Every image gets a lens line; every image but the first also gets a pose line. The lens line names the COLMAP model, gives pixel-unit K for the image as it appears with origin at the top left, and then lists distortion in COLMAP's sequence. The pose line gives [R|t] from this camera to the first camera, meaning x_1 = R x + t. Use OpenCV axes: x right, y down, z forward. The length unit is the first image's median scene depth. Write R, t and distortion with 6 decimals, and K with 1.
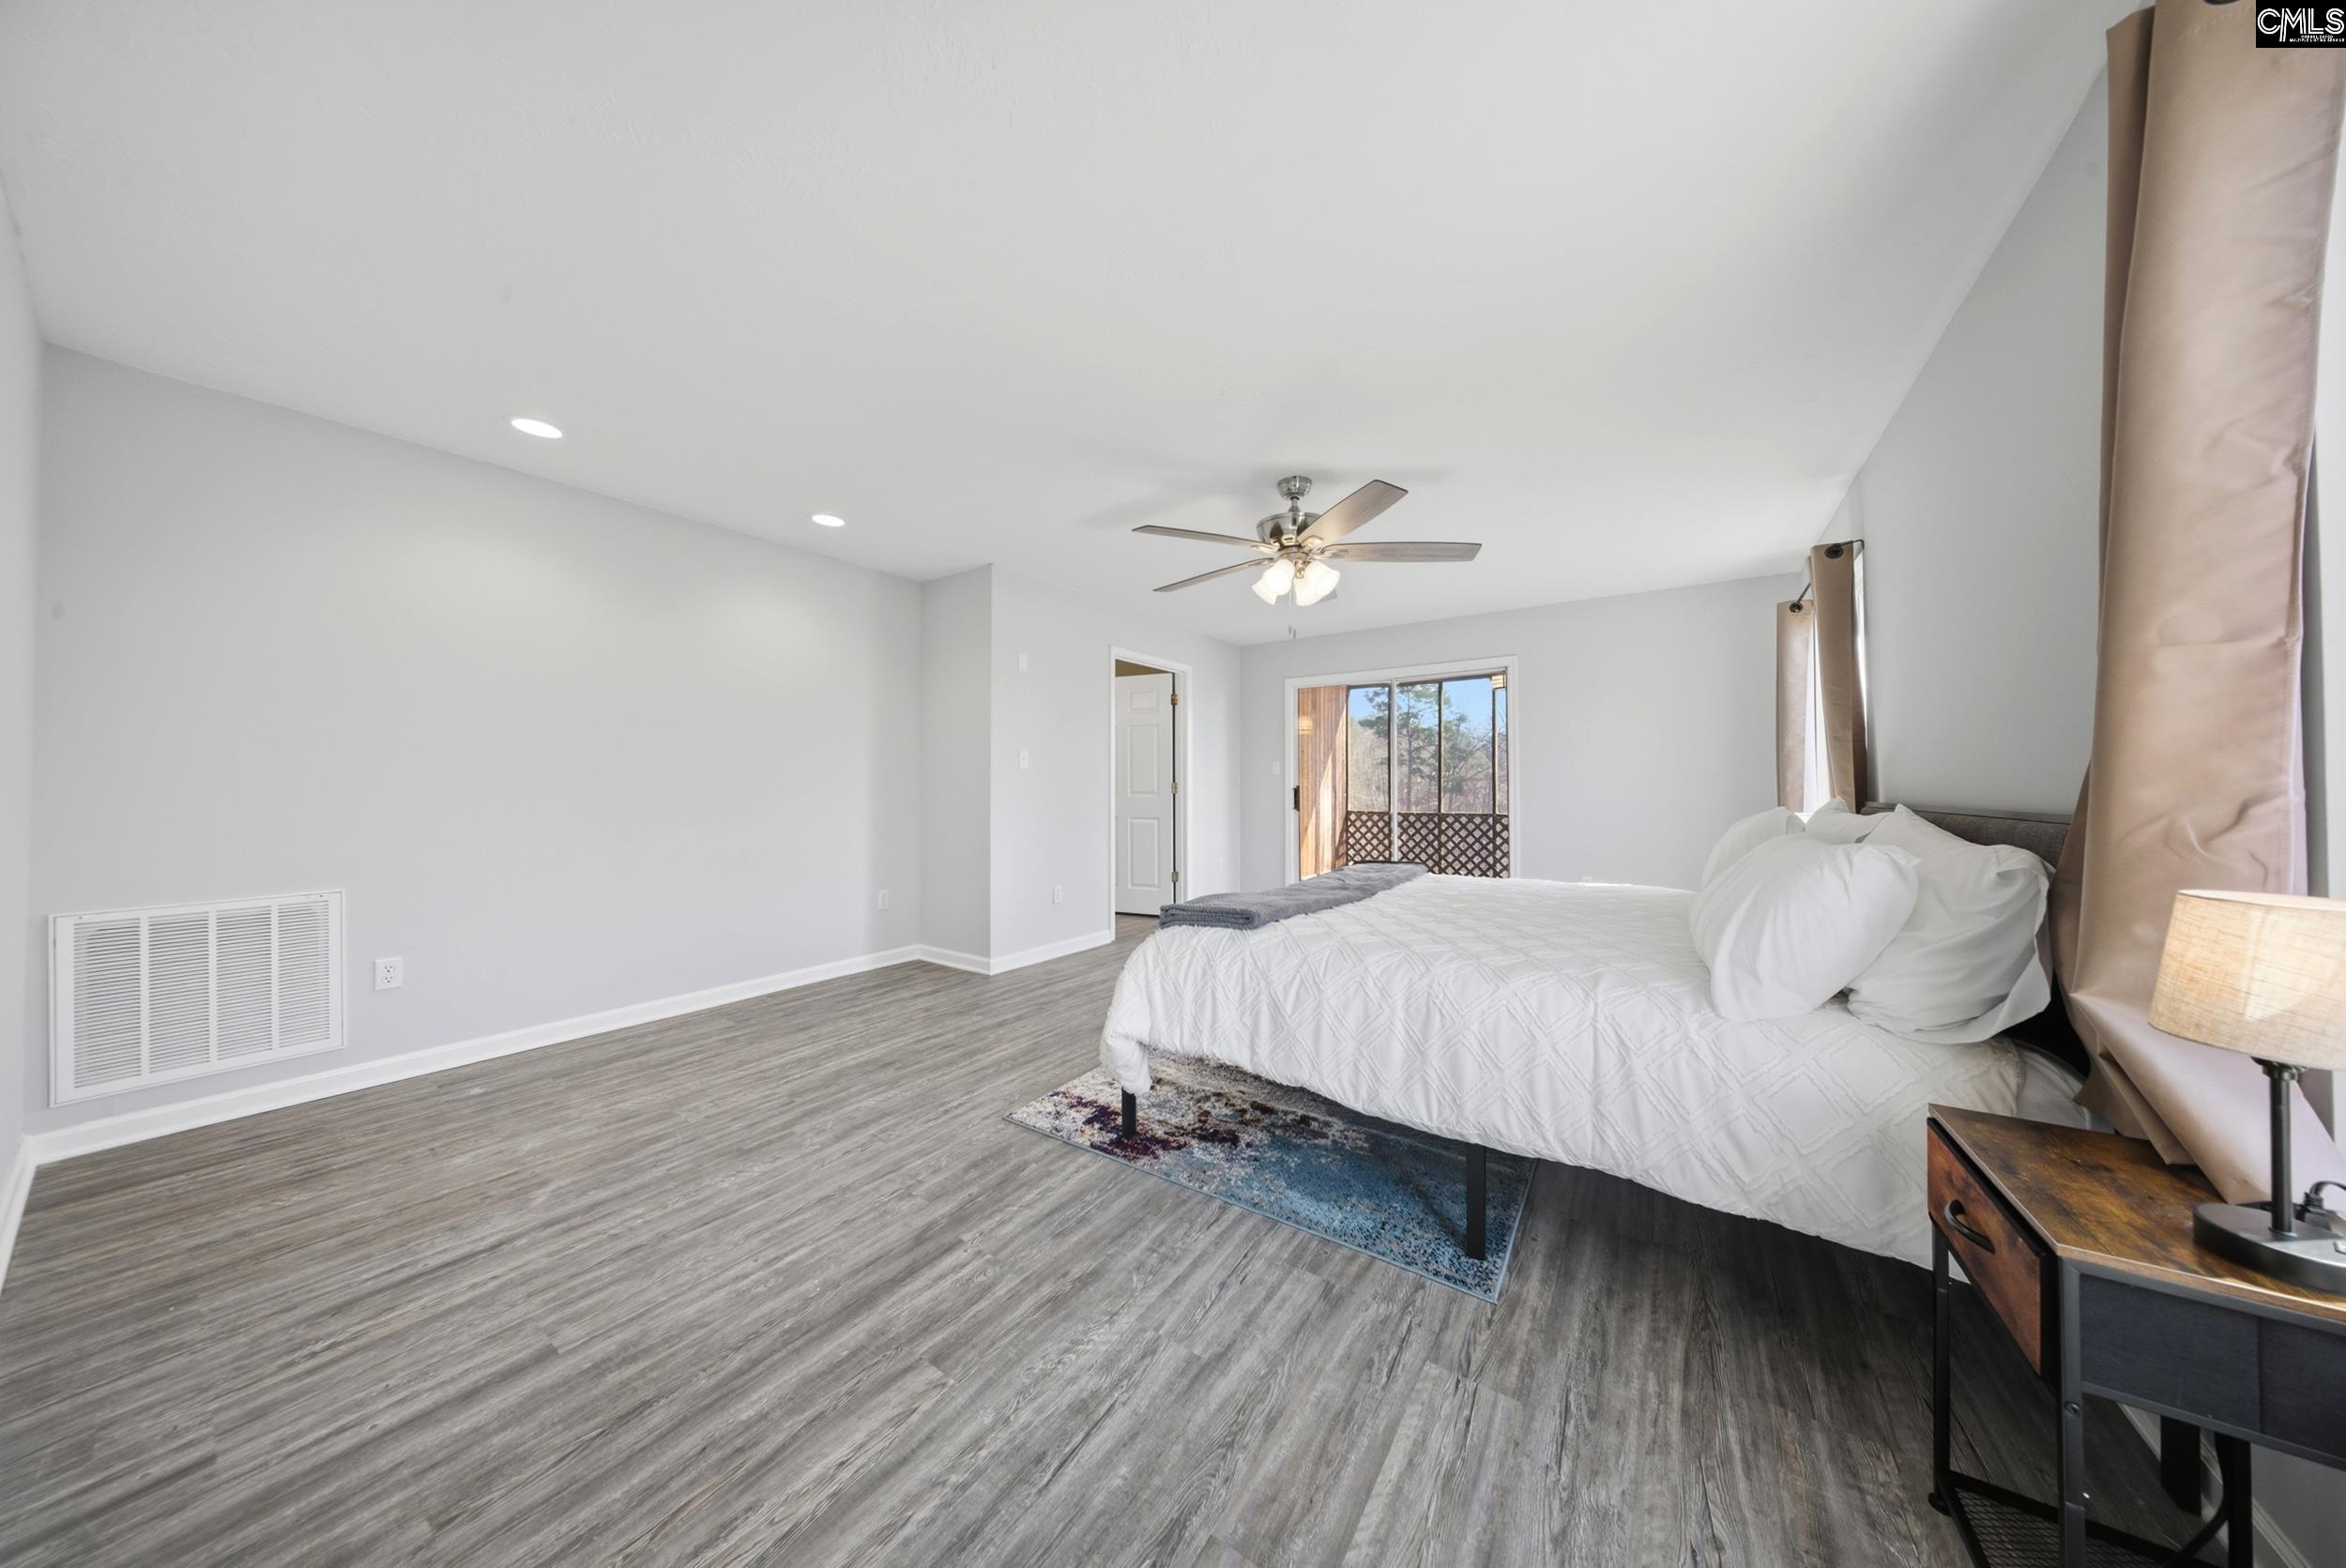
lens RADIAL K [[680.9, 0, 1180.8], [0, 680.9, 816.9], [0, 0, 1]] dist [-0.000329, -0.000007]
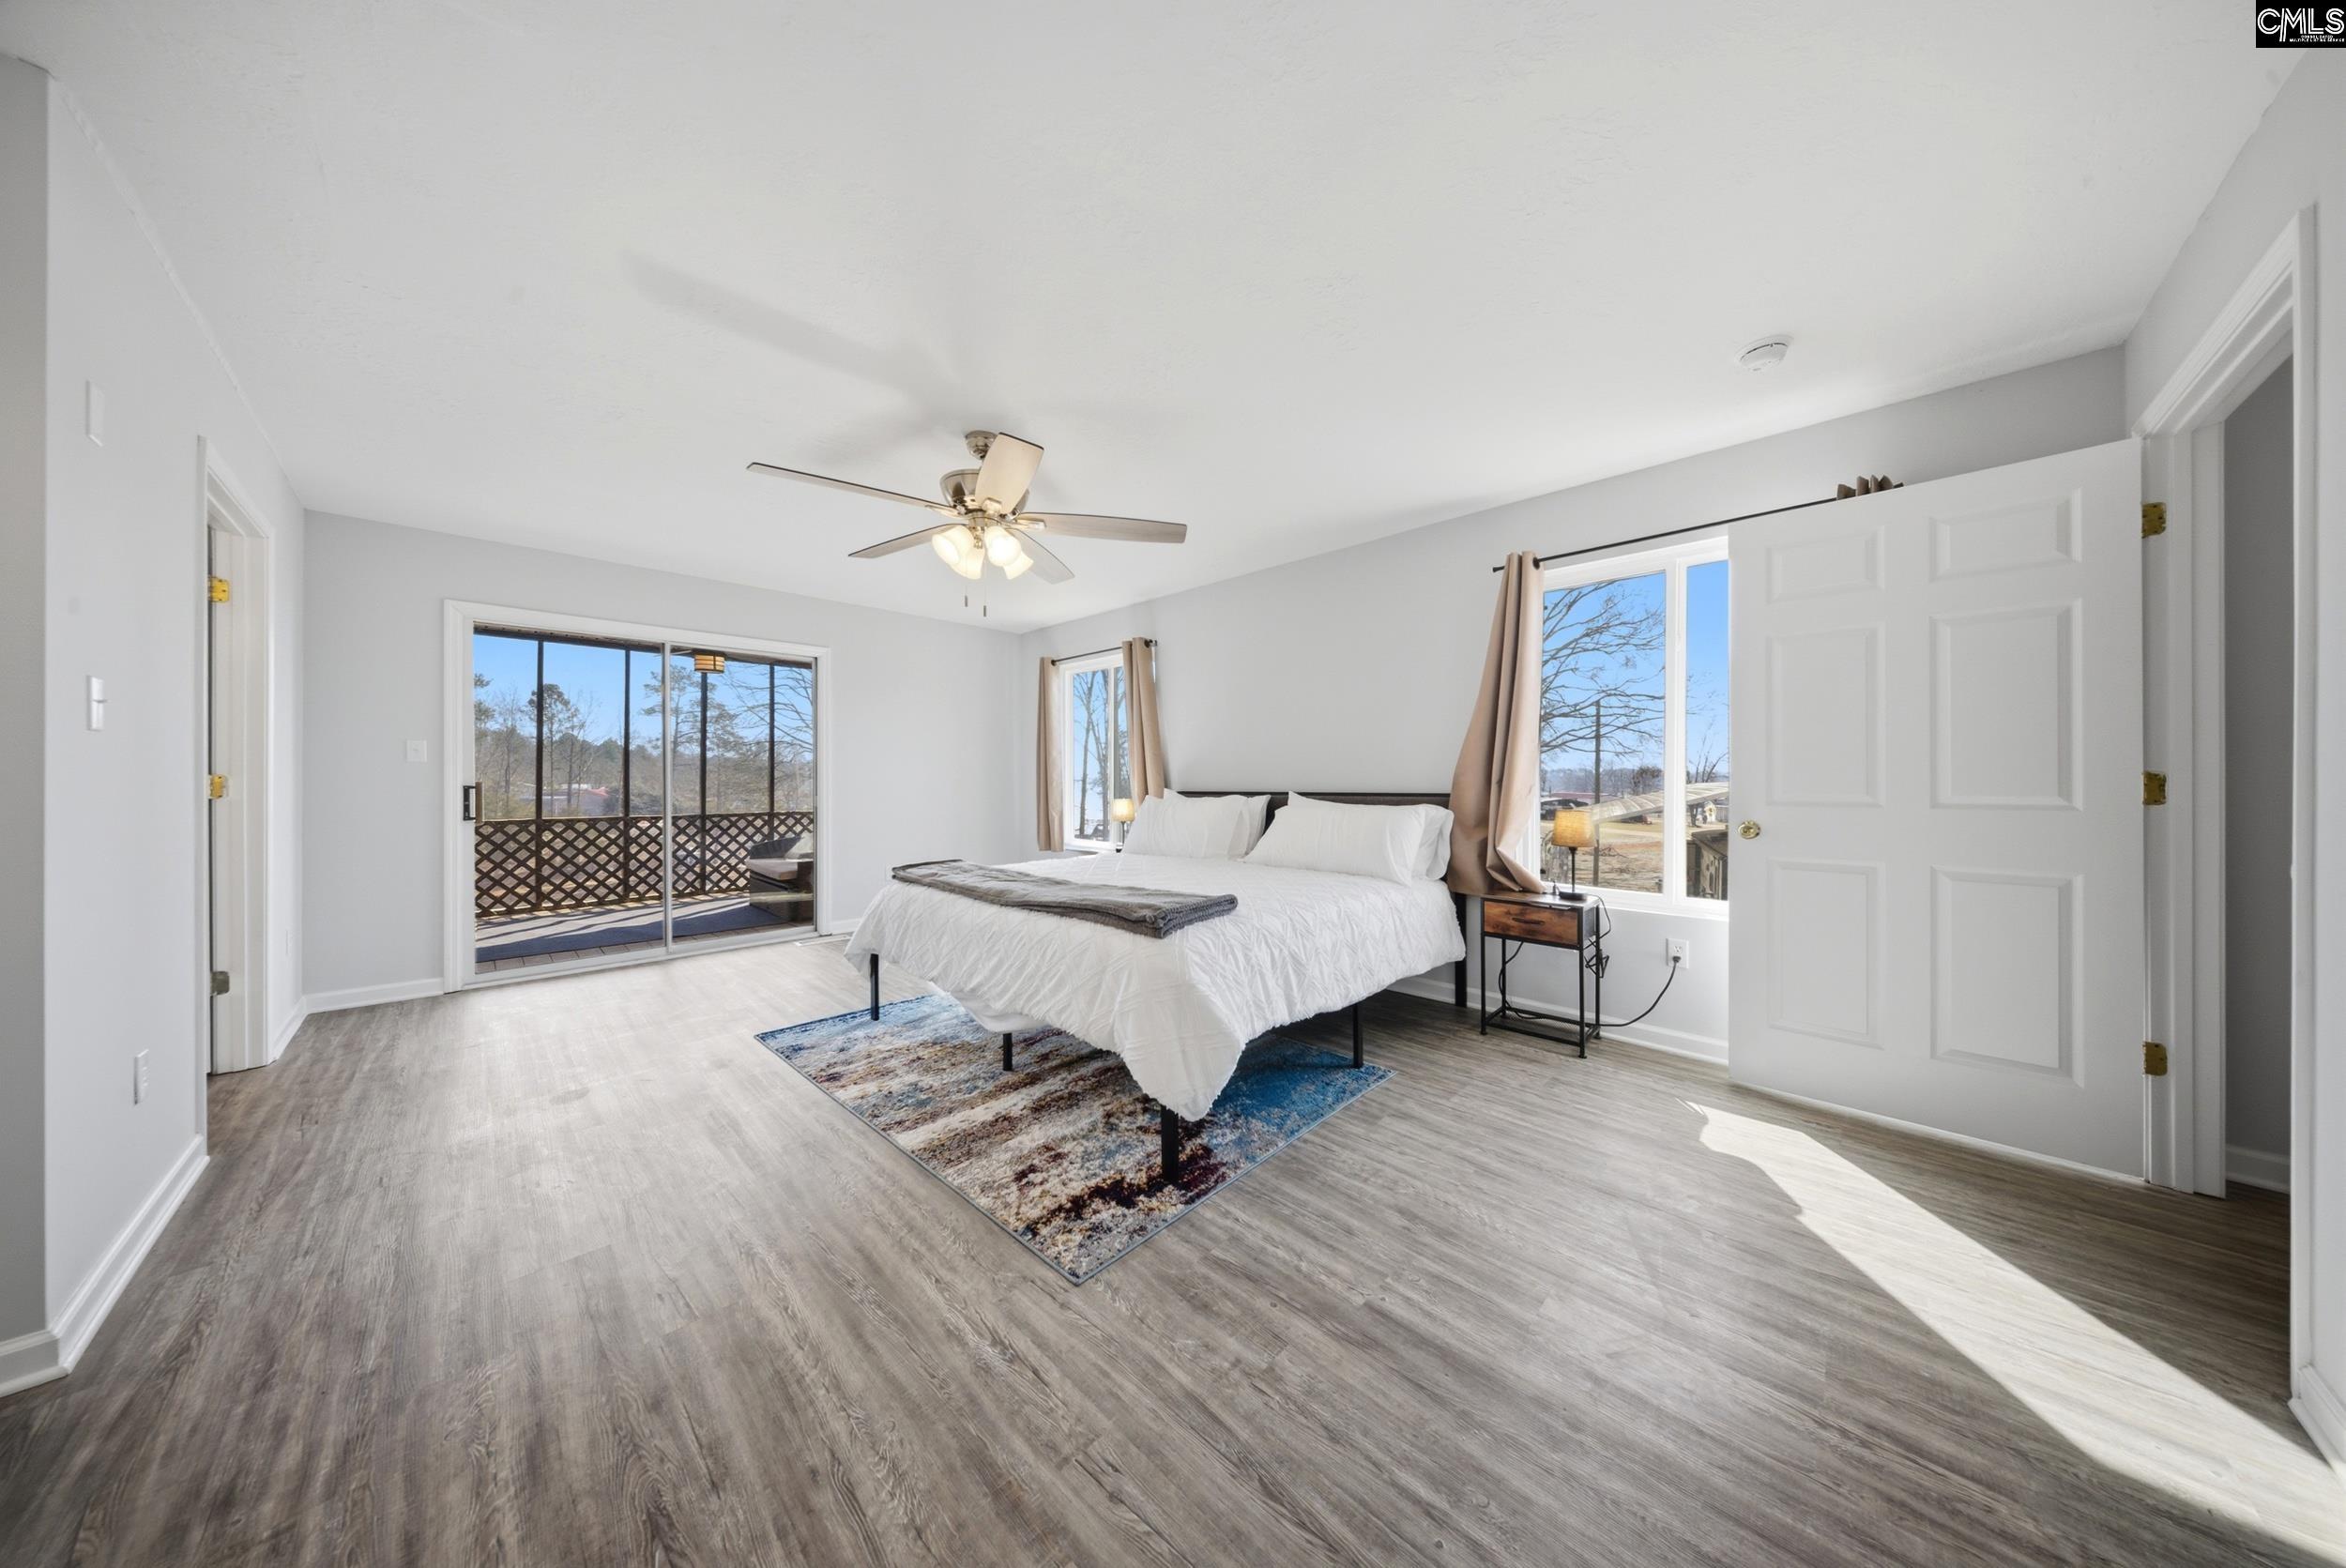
lens RADIAL K [[704.0, 0, 1173.0], [0, 704.0, 784.0], [0, 0, 1]] dist [0.000100, -0.000037]
pose [[0.187873, -0.003883, 0.982186, -1.006553], [0.047259, 0.998870, -0.005091, -0.031969], [-0.981056, 0.047374, 0.187844, 0.846185]]
